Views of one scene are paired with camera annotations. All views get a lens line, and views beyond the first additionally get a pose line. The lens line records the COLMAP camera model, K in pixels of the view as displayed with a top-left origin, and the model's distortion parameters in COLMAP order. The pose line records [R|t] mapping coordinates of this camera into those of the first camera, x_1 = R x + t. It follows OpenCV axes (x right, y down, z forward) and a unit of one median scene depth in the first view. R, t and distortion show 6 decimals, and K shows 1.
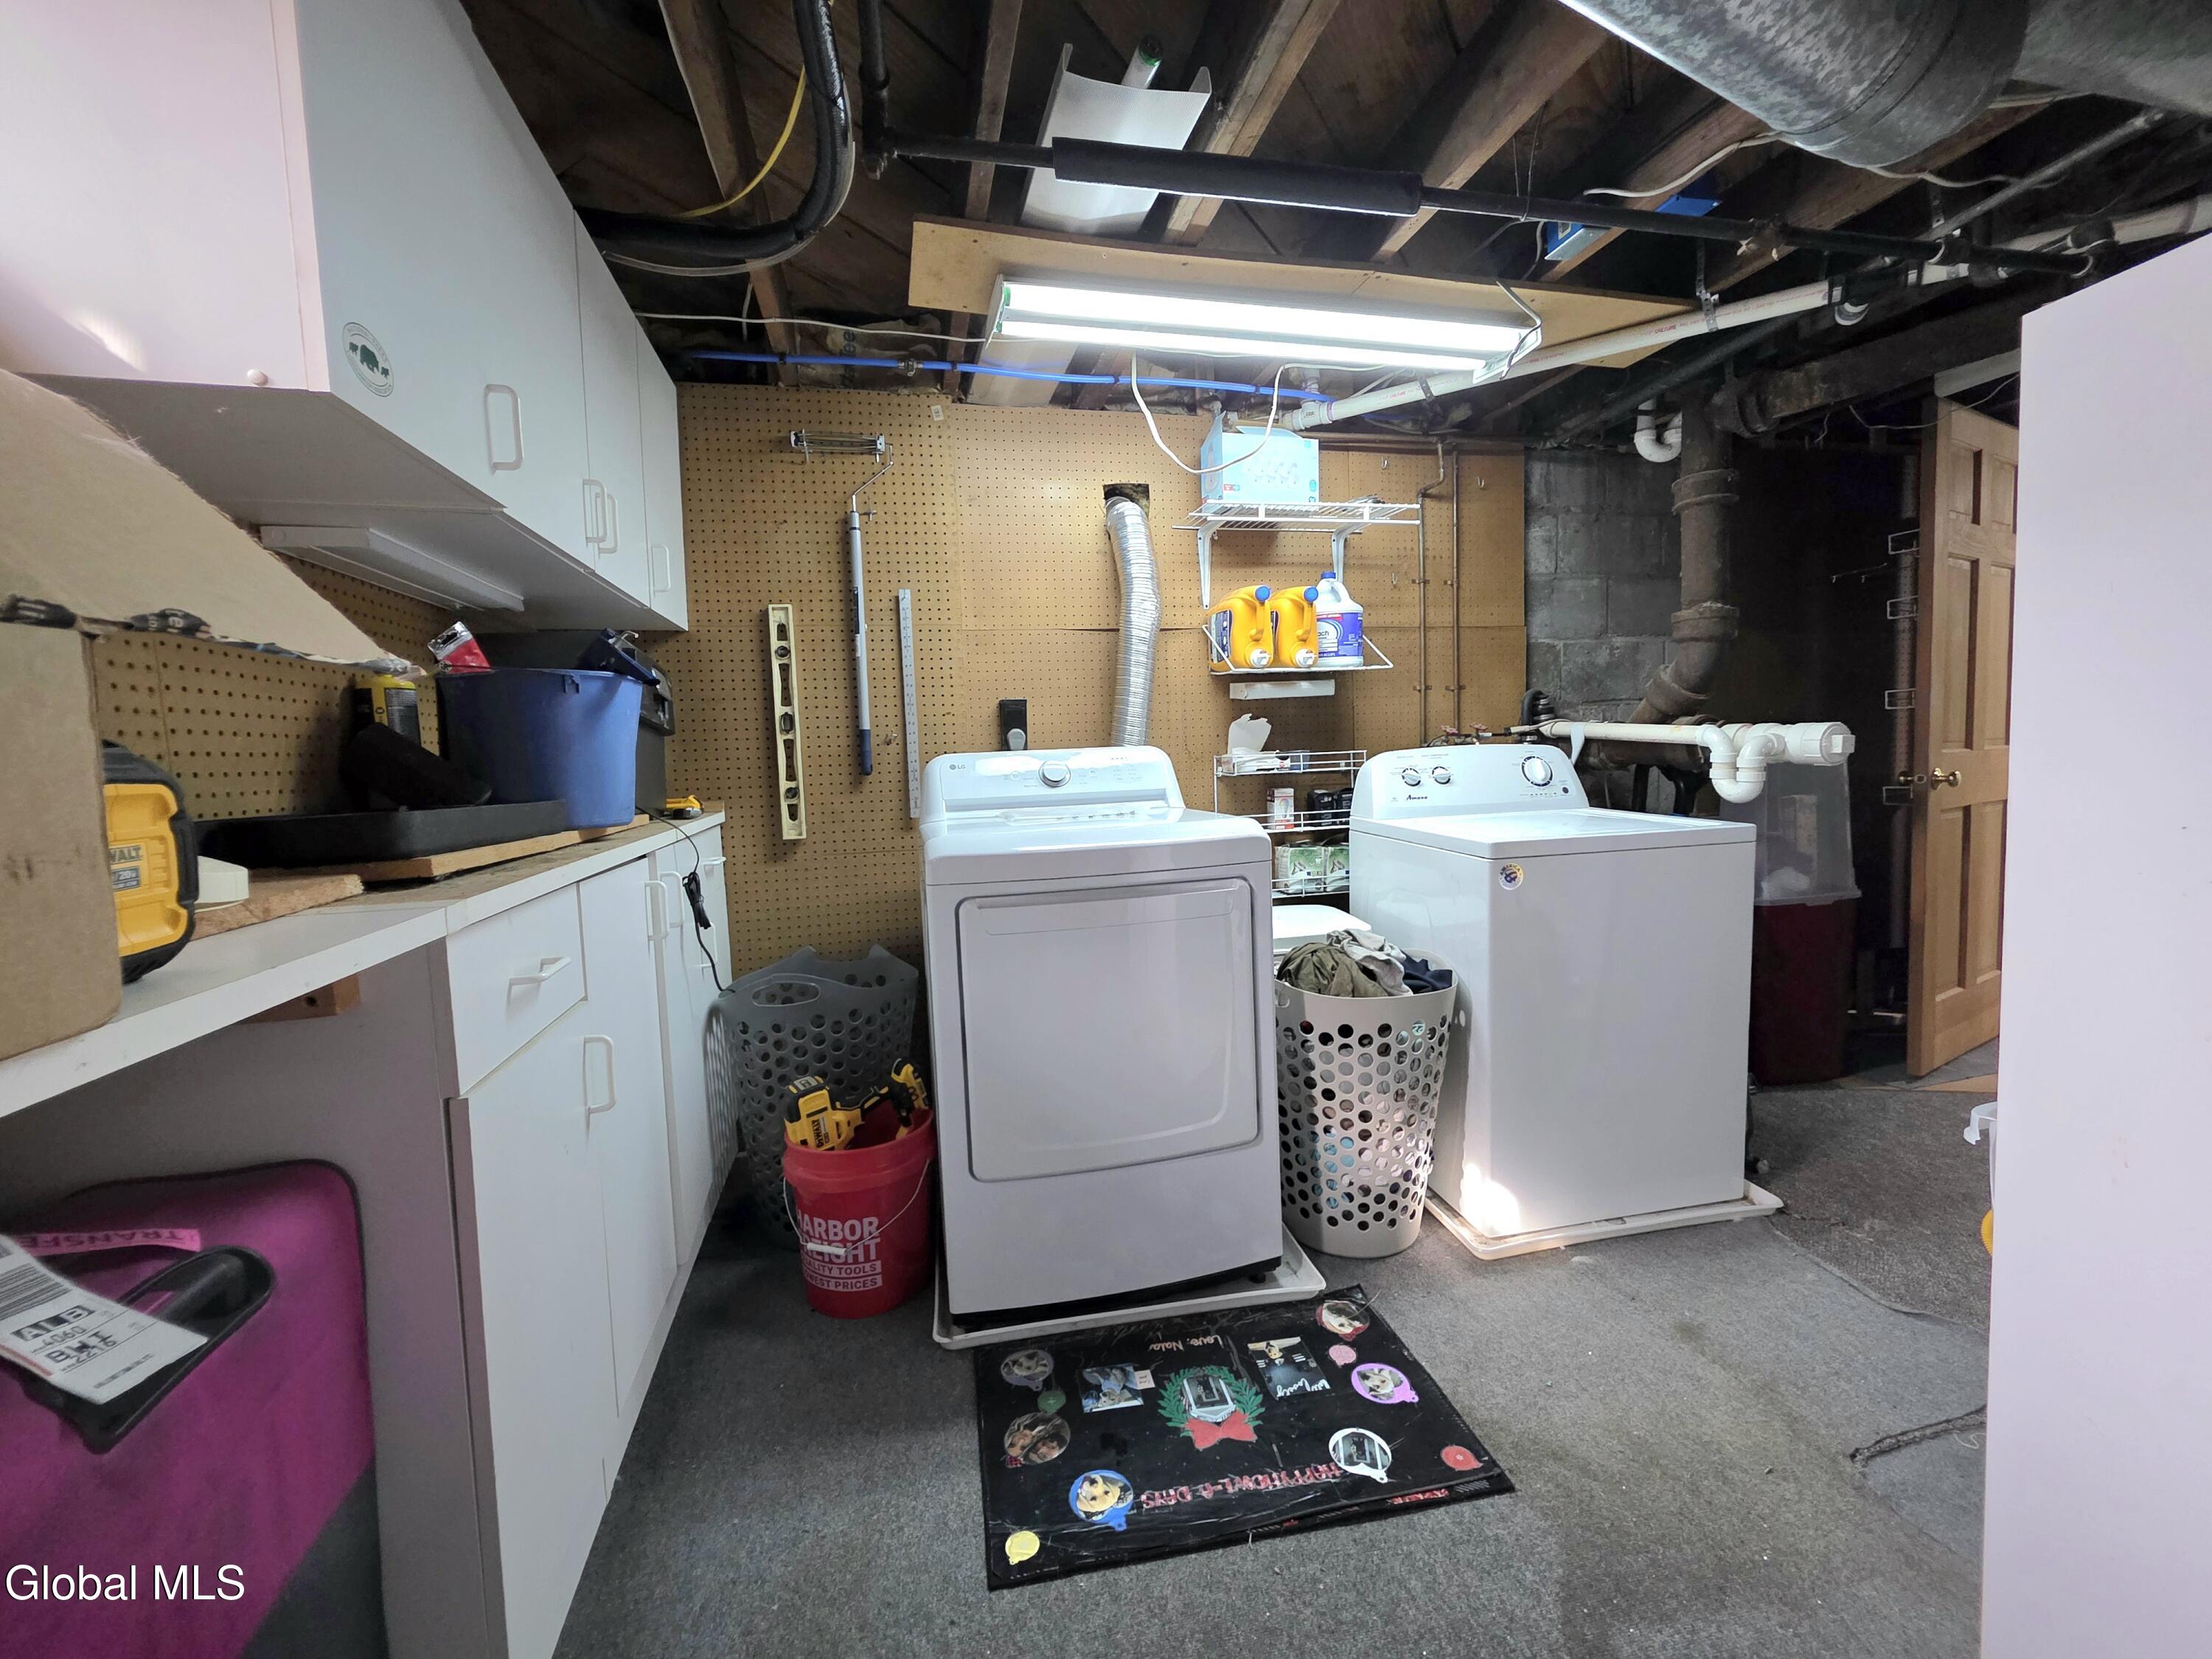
lens RADIAL K [[881.0, 0, 1100.8], [0, 881.0, 818.4], [0, 0, 1]] dist [0.001688, 0.000475]
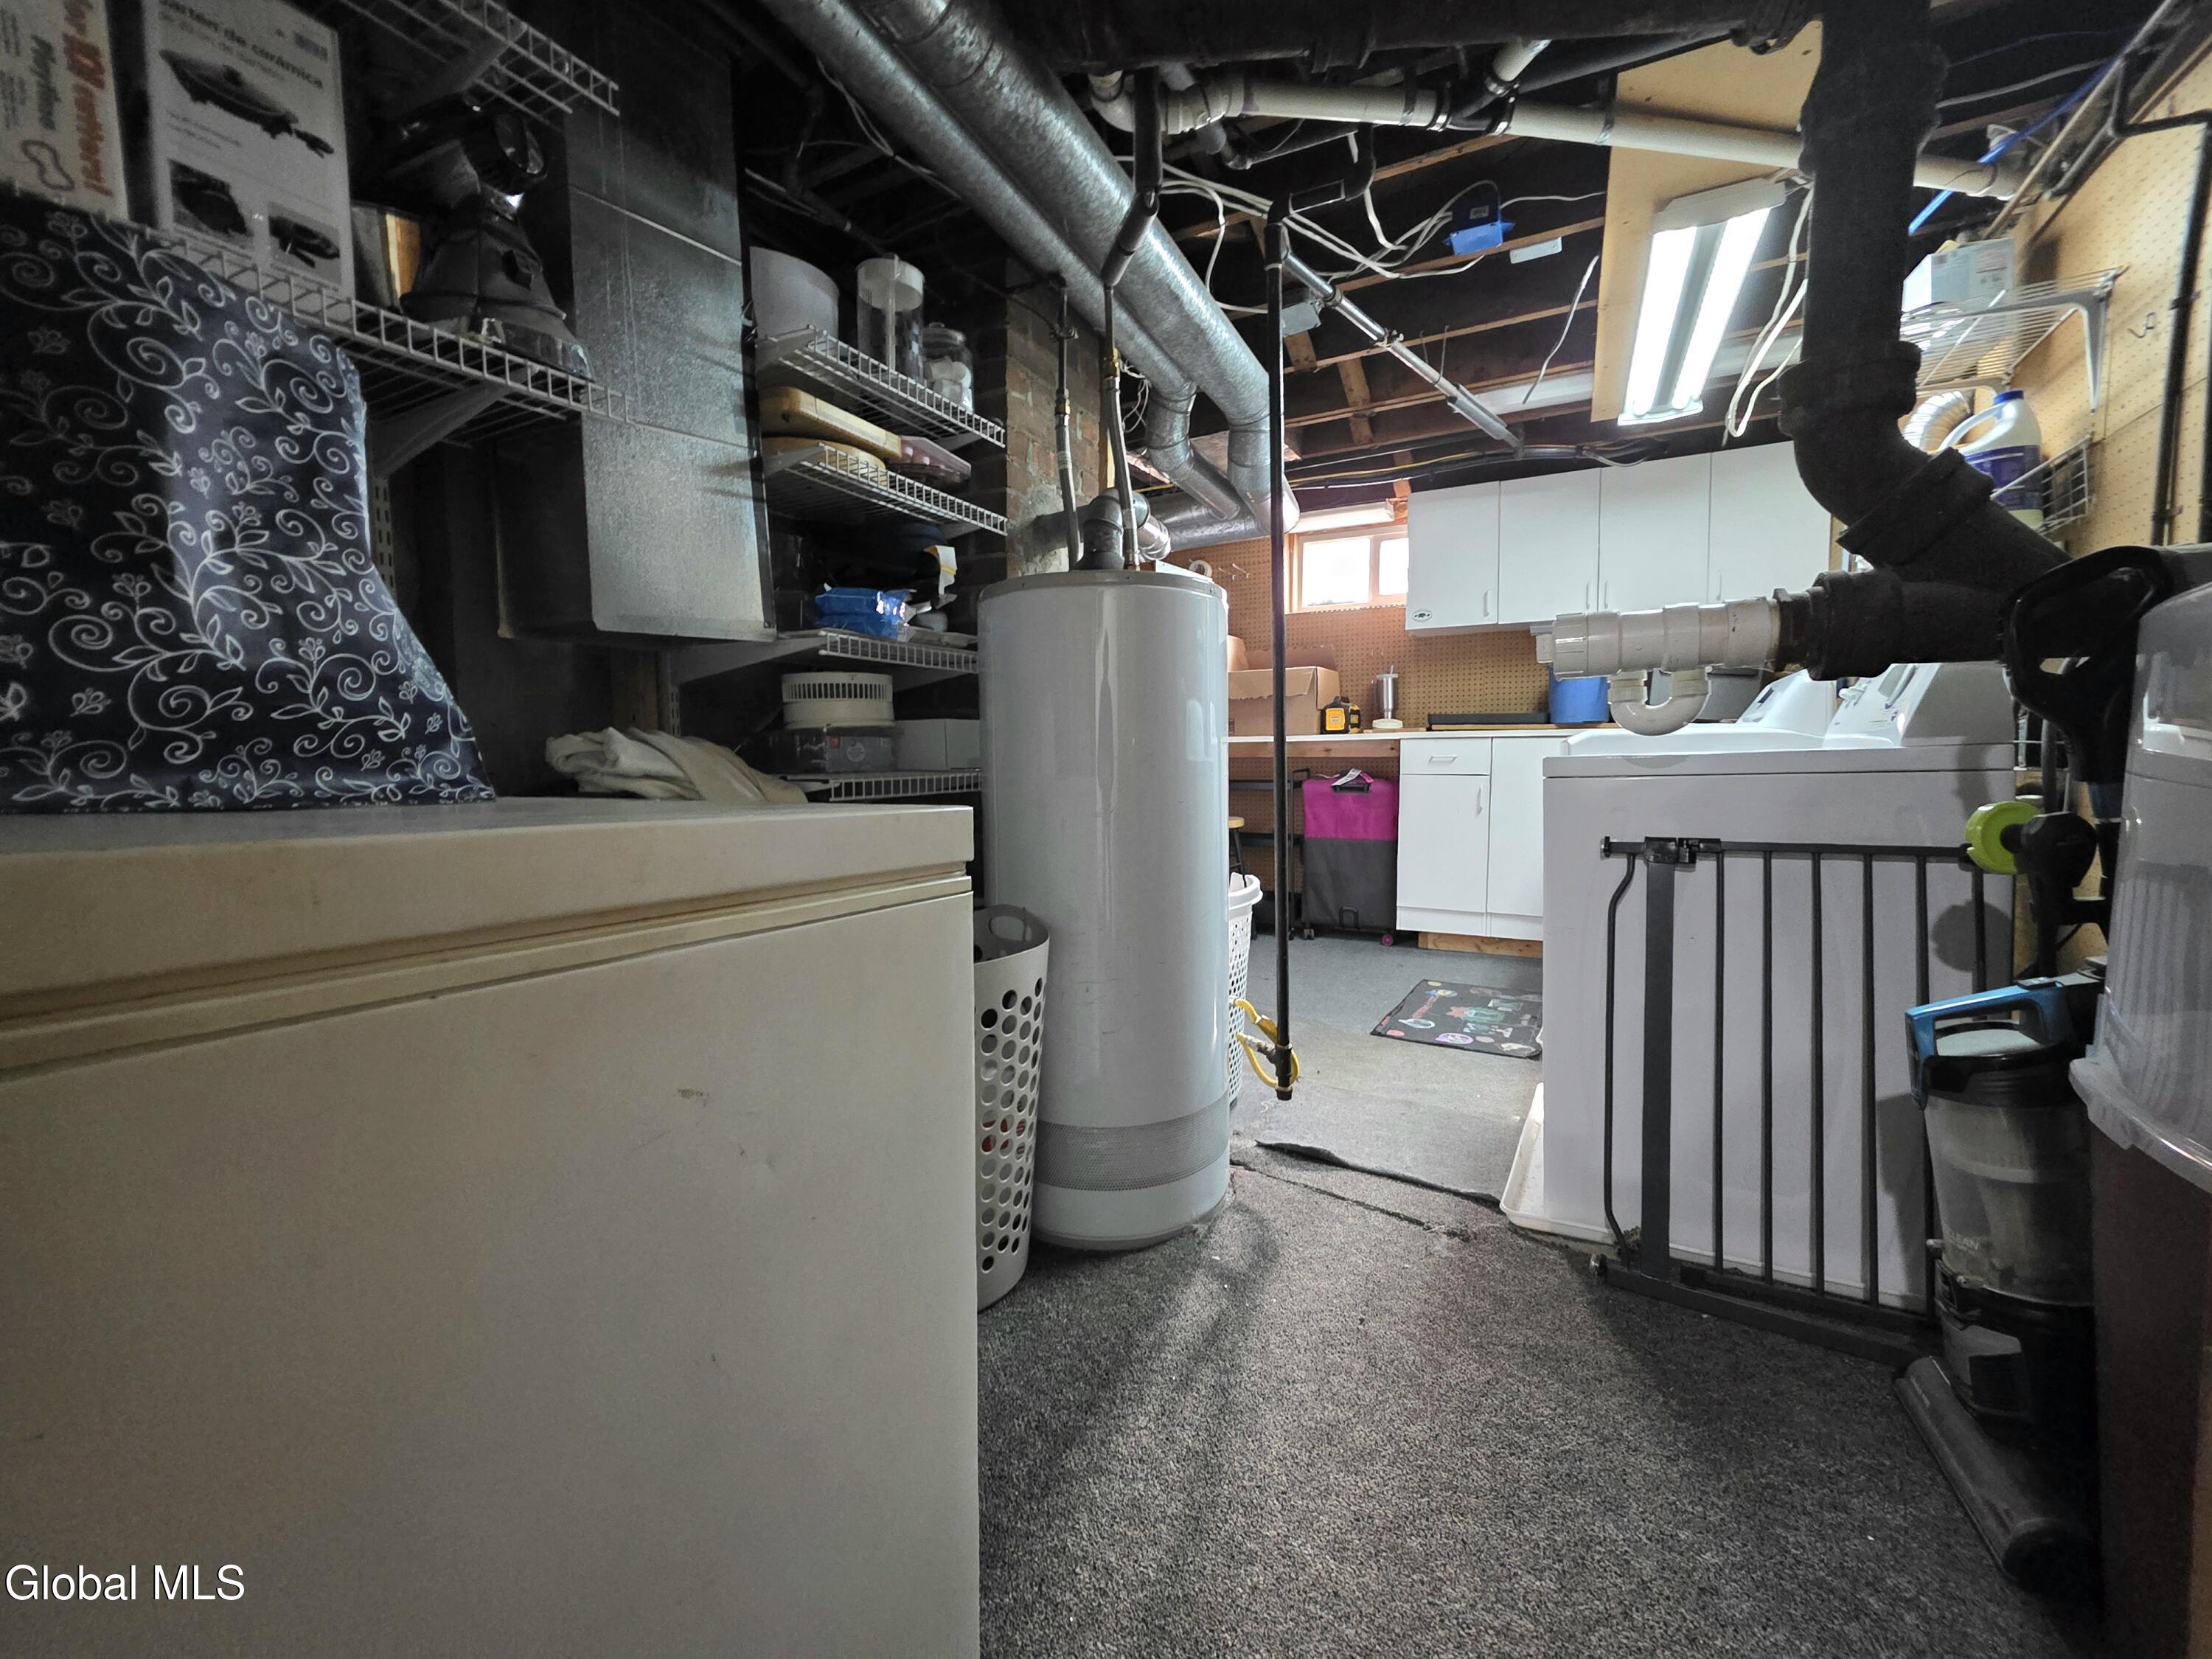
lens RADIAL K [[881.0, 0, 1109.3], [0, 881.0, 817.1], [0, 0, 1]] dist [0.001688, 0.000475]
pose [[-0.667123, 0.088533, -0.739668, 2.089283], [-0.018014, 0.990705, 0.134828, -0.047636], [0.744730, 0.103271, -0.659327, 1.608023]]
